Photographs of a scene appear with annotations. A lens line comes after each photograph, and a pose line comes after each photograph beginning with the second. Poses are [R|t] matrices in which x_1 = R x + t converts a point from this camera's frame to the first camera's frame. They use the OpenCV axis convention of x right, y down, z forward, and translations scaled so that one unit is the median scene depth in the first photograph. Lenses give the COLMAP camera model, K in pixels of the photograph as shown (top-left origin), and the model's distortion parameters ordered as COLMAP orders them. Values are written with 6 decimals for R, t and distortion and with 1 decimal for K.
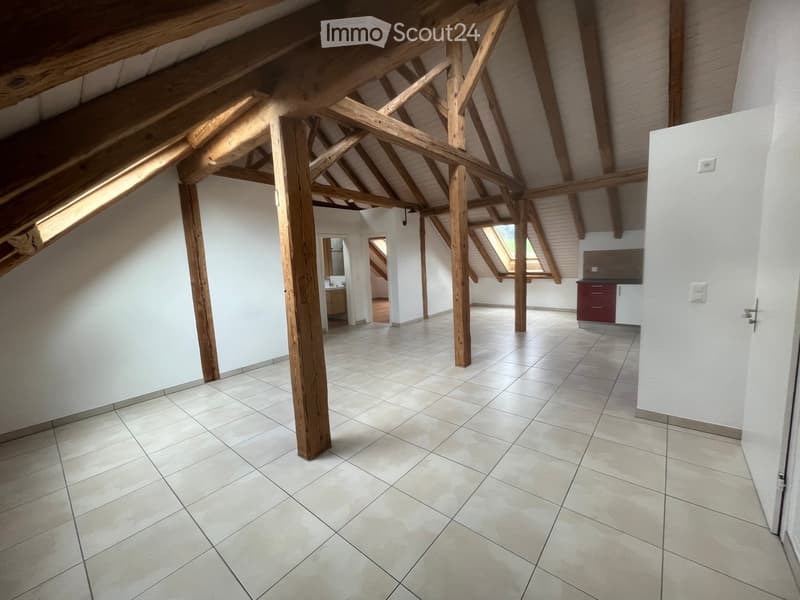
lens RADIAL K [[322.7, 0, 399.5], [0, 322.7, 301.3], [0, 0, 1]] dist [-0.002820, 0.000041]
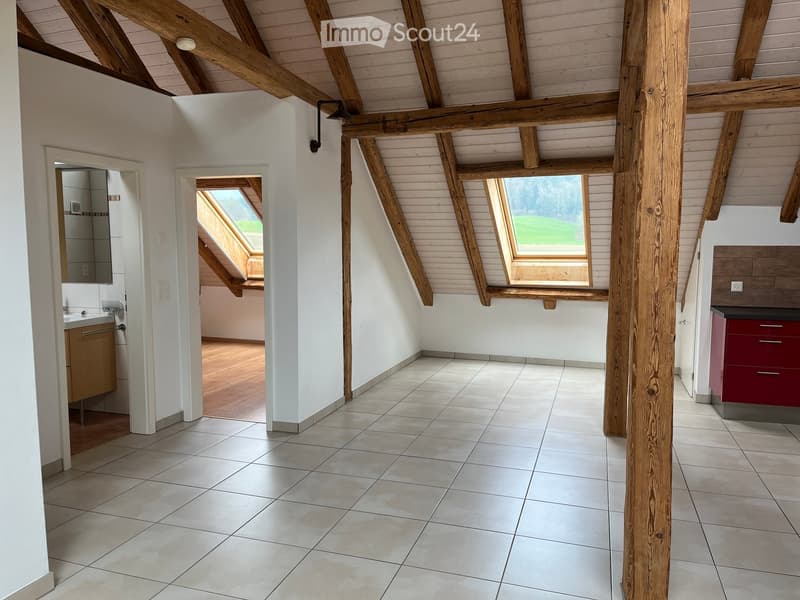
lens RADIAL K [[602.3, 0, 397.9], [0, 602.3, 302.4], [0, 0, 1]] dist [0.045013, -0.046329]
pose [[0.927780, 0.012178, 0.372928, -0.147658], [0.002647, 0.999227, -0.039214, -0.038728], [-0.373118, 0.037369, 0.927031, 0.337689]]
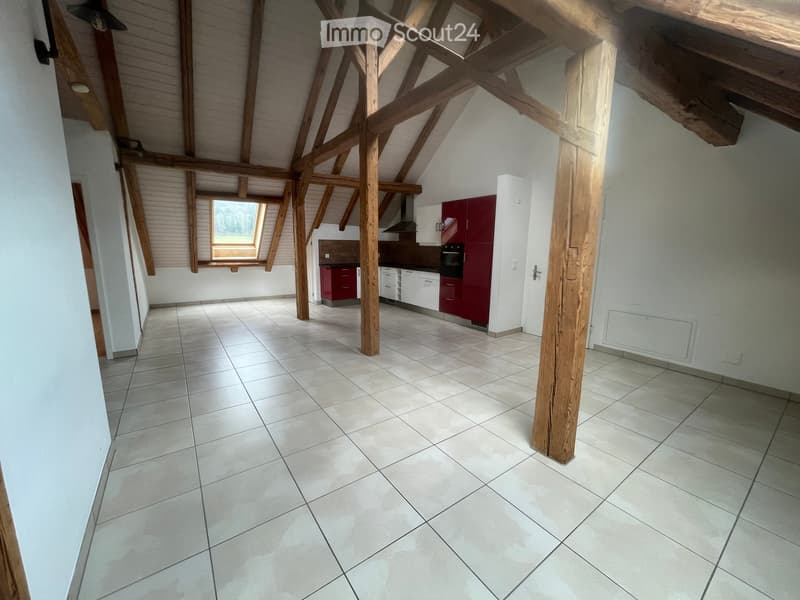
lens RADIAL K [[322.7, 0, 400.5], [0, 322.7, 299.8], [0, 0, 1]] dist [-0.002820, 0.000041]
pose [[0.245534, -0.115809, 0.962445, -0.414134], [0.098868, 0.990653, 0.093980, -0.022796], [-0.964333, 0.072080, 0.254689, 0.413428]]
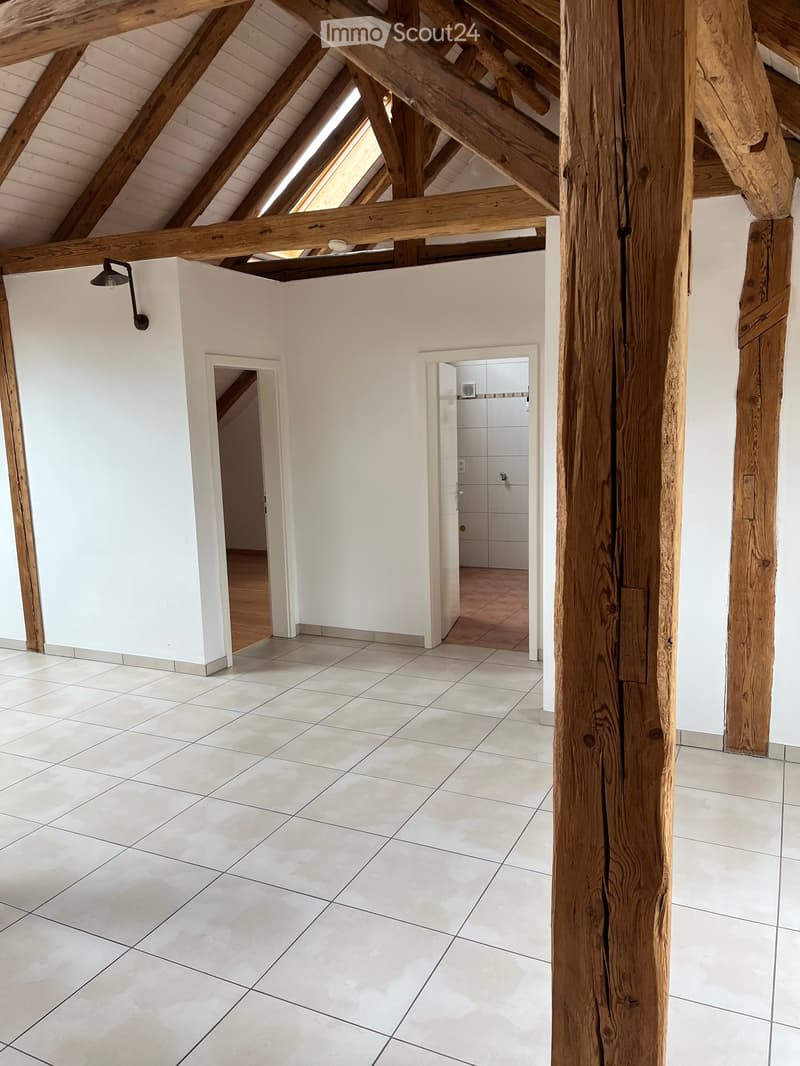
lens RADIAL K [[802.6, 0, 395.6], [0, 802.6, 536.7], [0, 0, 1]] dist [0.045013, -0.046329]
pose [[0.244244, 0.180760, -0.952717, 0.525516], [-0.106652, 0.981520, 0.158883, -0.143049], [0.963831, 0.062803, 0.259009, 0.732330]]
